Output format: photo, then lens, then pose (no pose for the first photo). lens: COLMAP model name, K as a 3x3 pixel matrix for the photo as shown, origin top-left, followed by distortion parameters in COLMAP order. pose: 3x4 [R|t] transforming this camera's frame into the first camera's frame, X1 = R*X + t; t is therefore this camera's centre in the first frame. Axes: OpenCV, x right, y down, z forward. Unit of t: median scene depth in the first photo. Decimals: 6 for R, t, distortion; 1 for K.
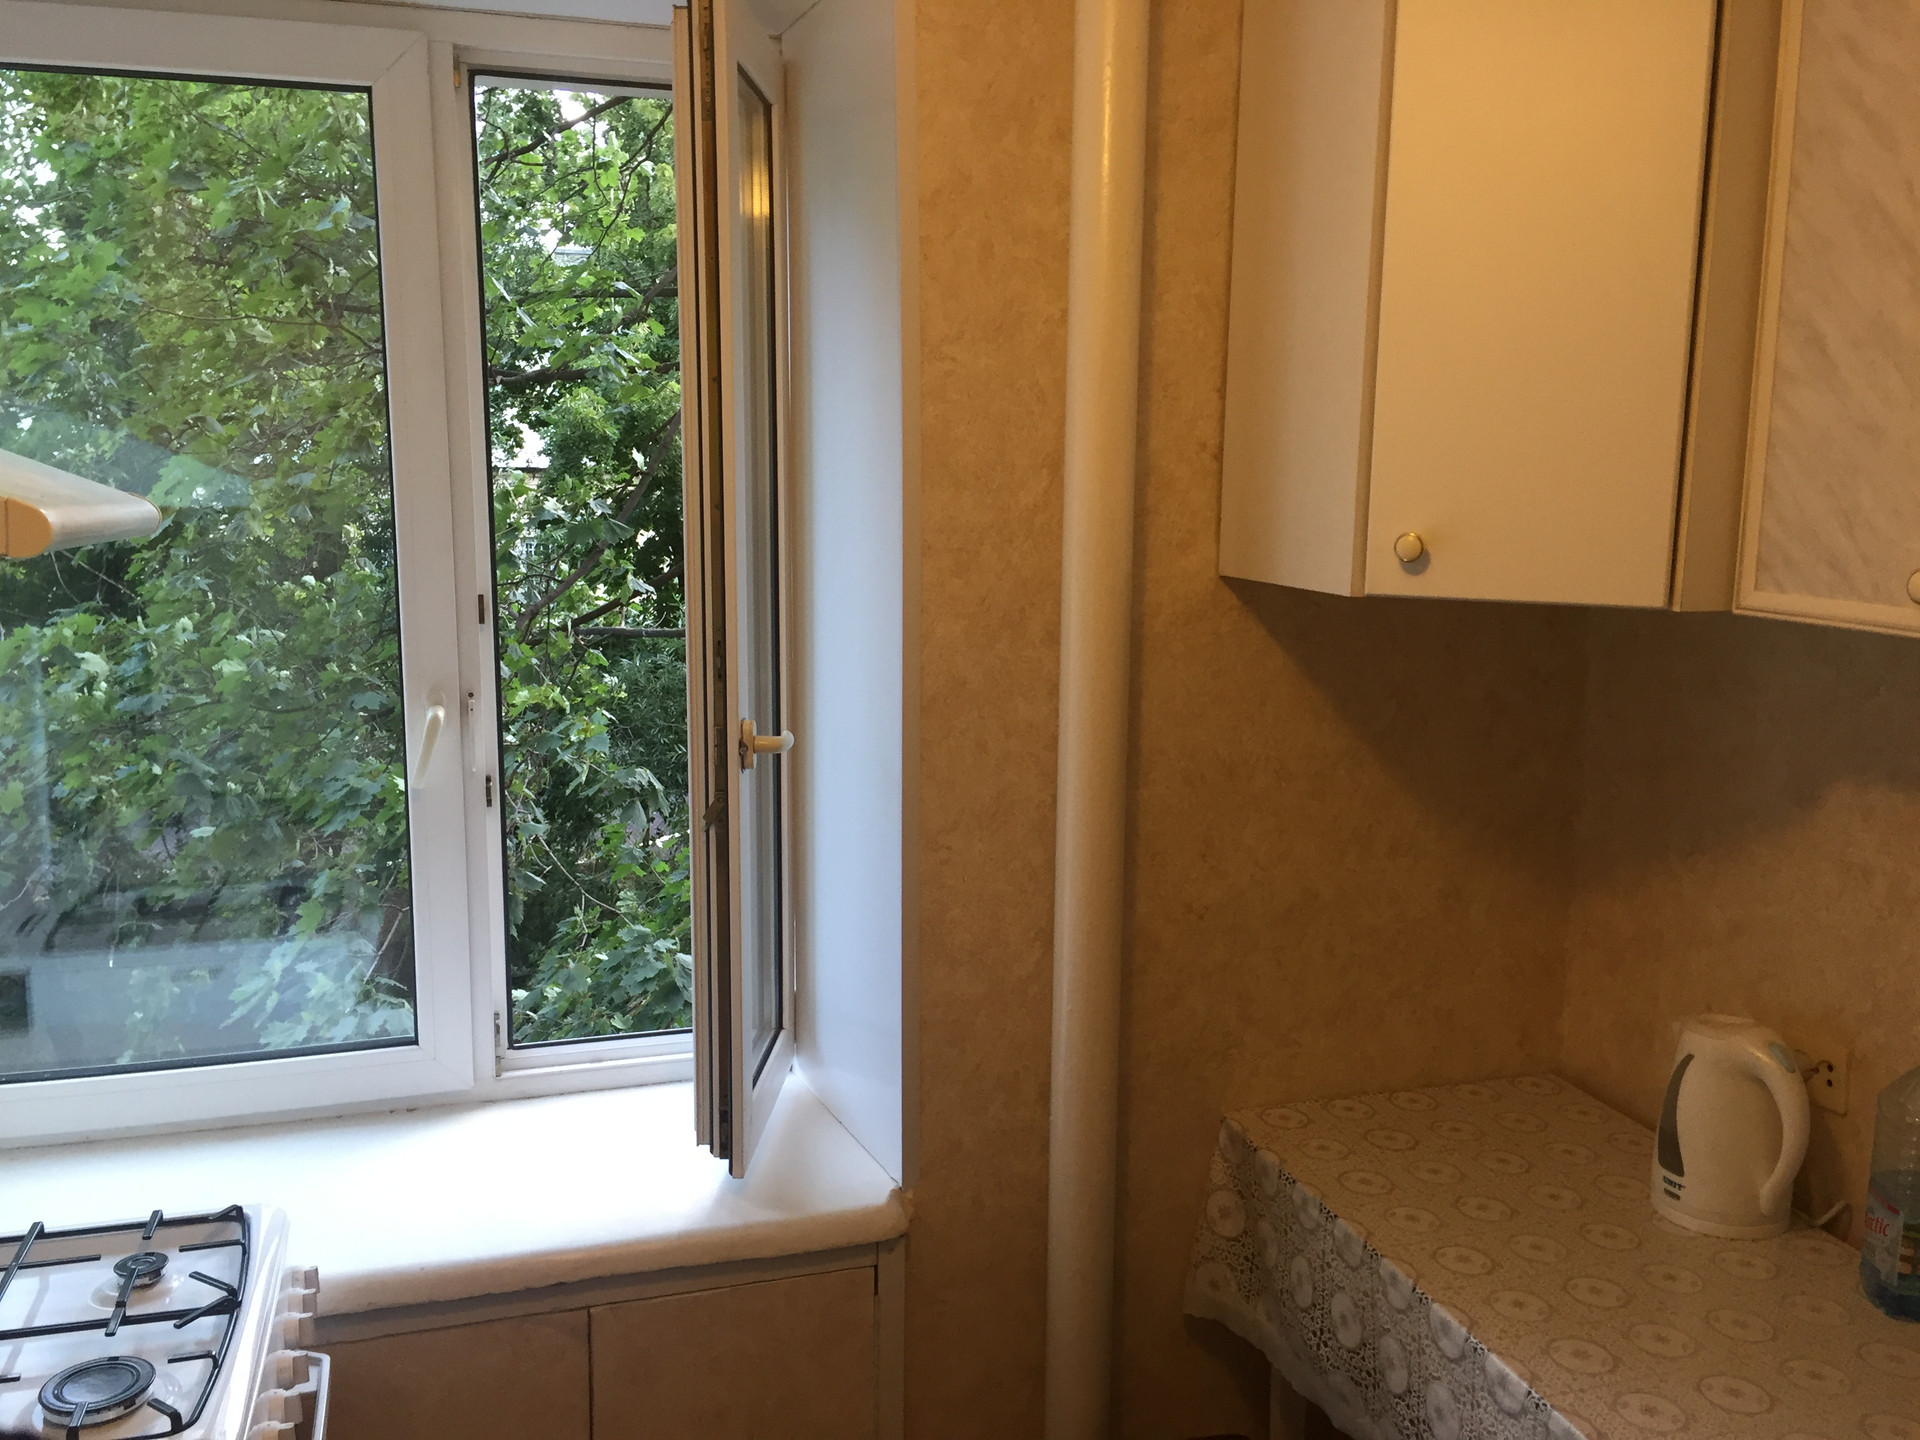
lens RADIAL K [[1634.6, 0, 960.0], [0, 1634.6, 720.0], [0, 0, 1]] dist [0.050501, -0.004848]
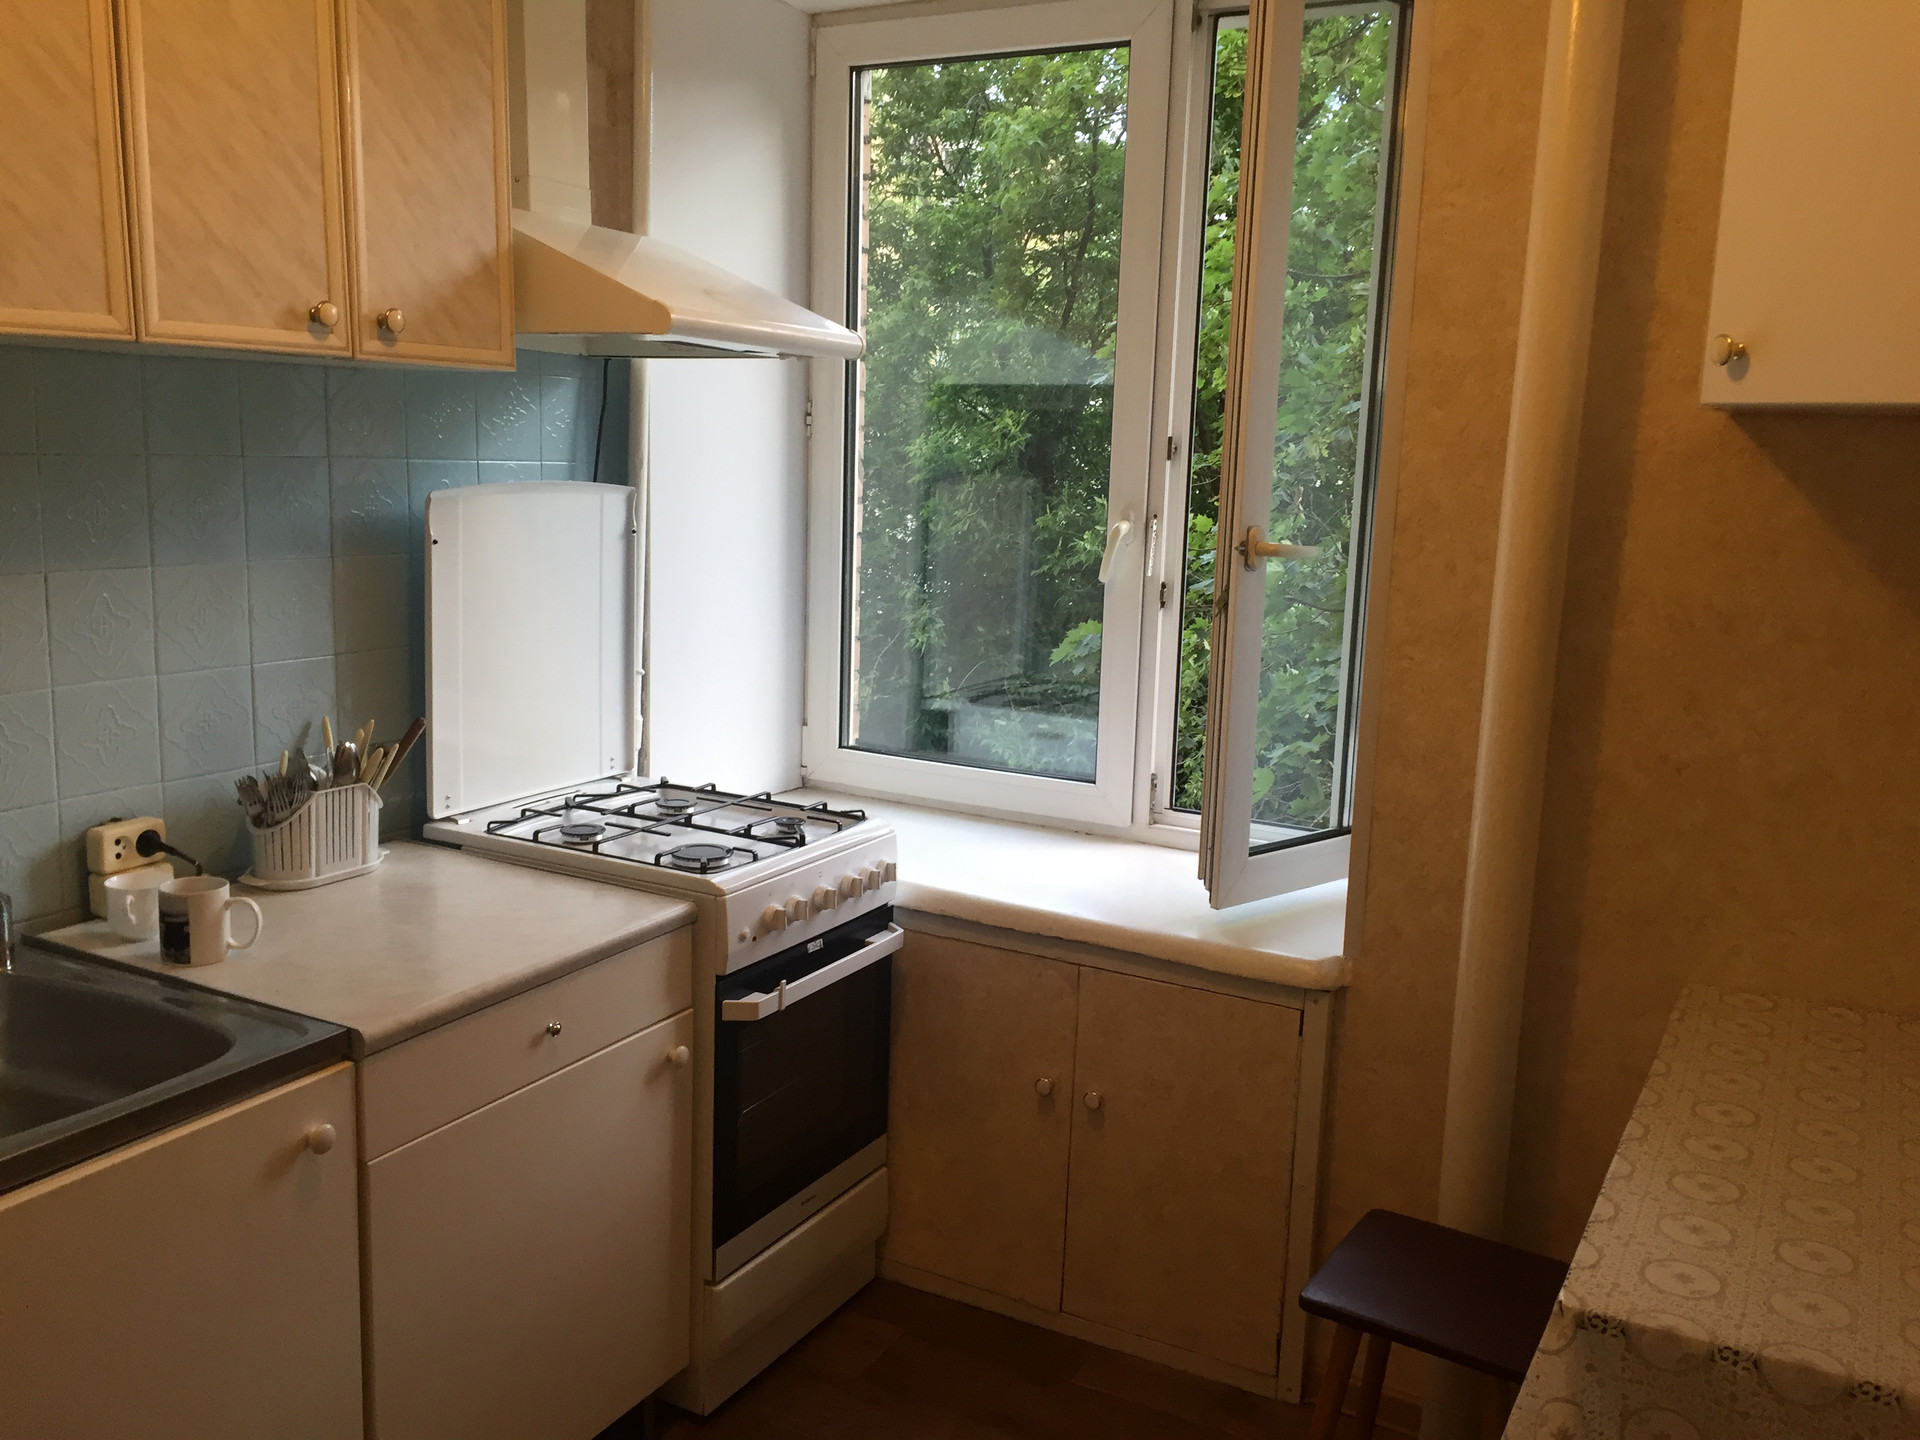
lens RADIAL K [[1634.6, 0, 960.0], [0, 1634.6, 720.0], [0, 0, 1]] dist [0.050501, -0.004848]
pose [[0.694603, 0.140405, -0.705559, 0.560798], [-0.141174, 0.988303, 0.057688, 0.097479], [0.705406, 0.059537, 0.706299, 0.006954]]
